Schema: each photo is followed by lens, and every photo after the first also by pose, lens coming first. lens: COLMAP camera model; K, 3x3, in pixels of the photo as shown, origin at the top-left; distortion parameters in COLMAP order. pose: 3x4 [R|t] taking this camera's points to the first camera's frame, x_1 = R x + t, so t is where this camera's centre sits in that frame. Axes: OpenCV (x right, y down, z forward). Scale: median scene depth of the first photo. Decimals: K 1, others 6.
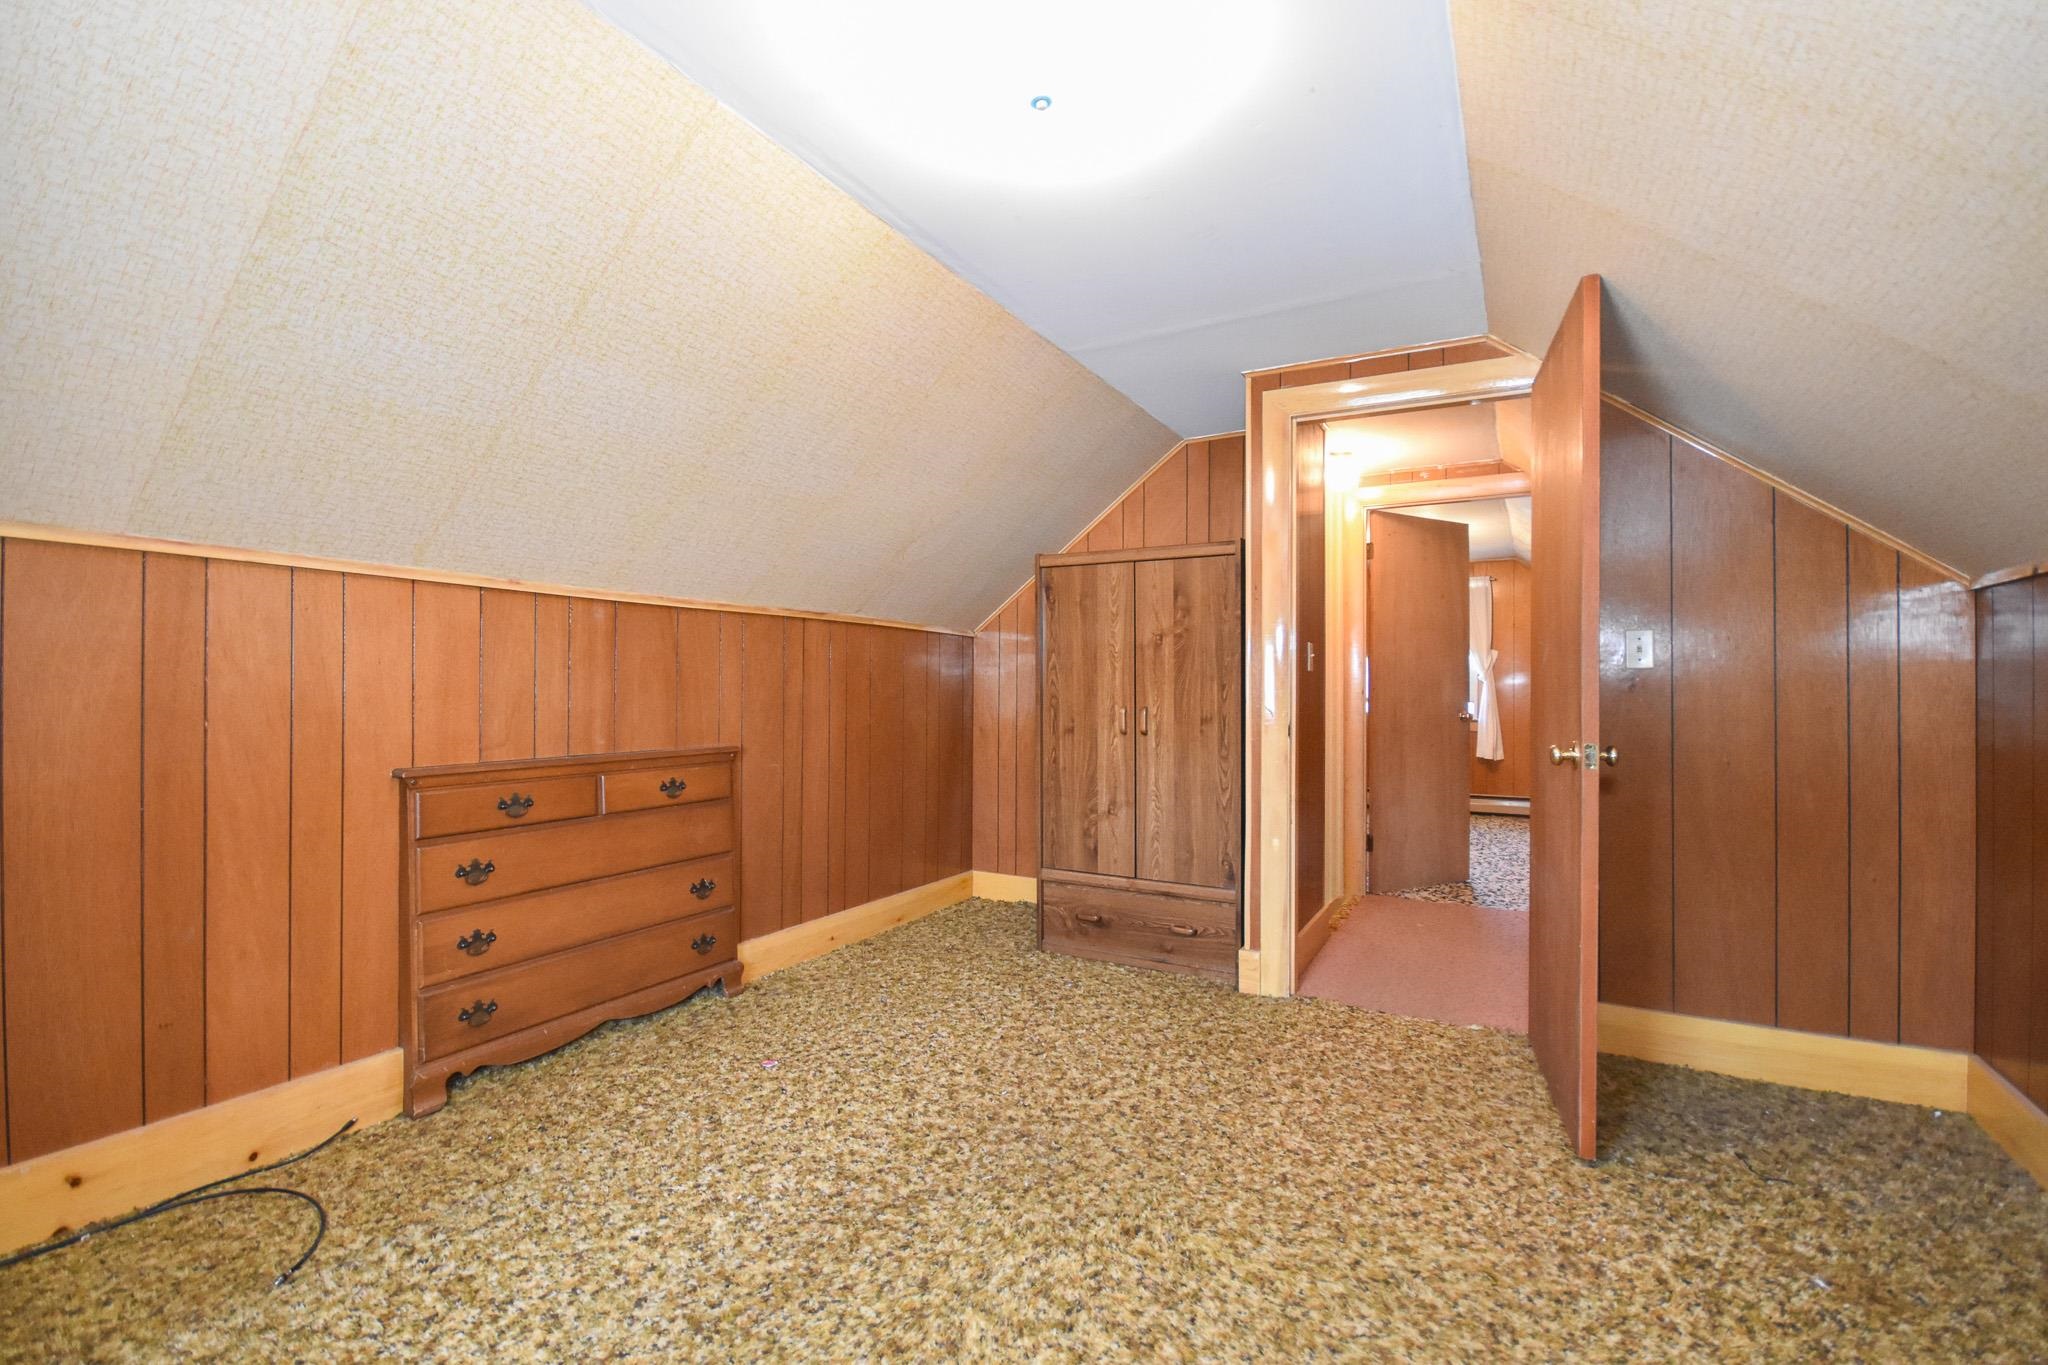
lens RADIAL K [[913.4, 0, 1033.0], [0, 913.4, 691.1], [0, 0, 1]] dist [0.007079, -0.009364]
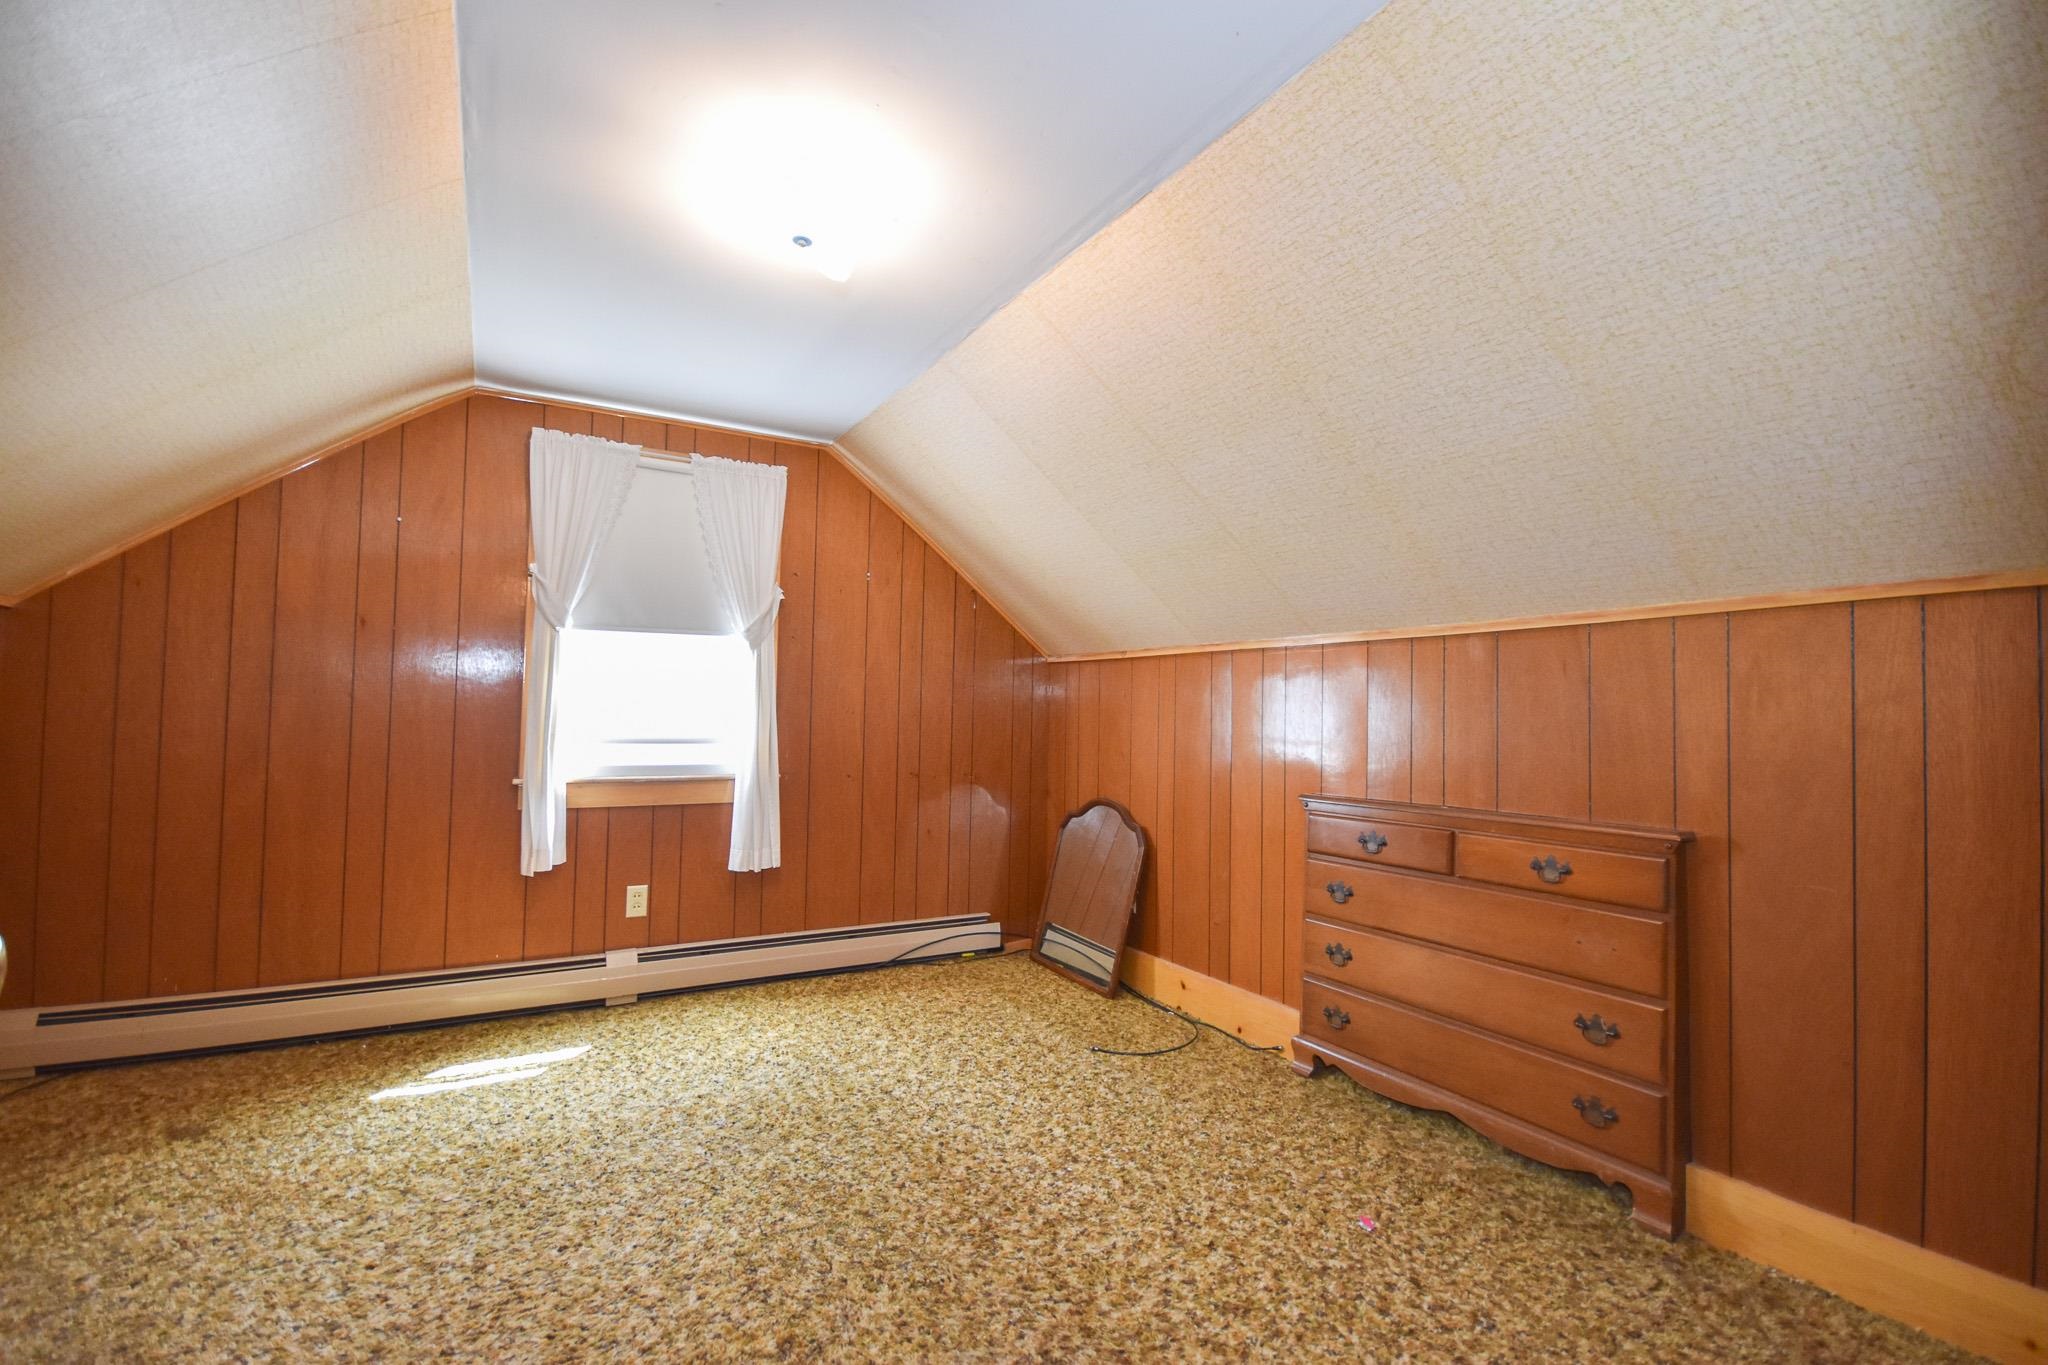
lens RADIAL K [[913.4, 0, 1033.2], [0, 913.4, 680.4], [0, 0, 1]] dist [0.007079, -0.009364]
pose [[-0.517273, -0.053275, -0.854161, 0.622539], [-0.023312, 0.998567, -0.048165, -0.003525], [0.855503, -0.005002, -0.517774, 1.351202]]
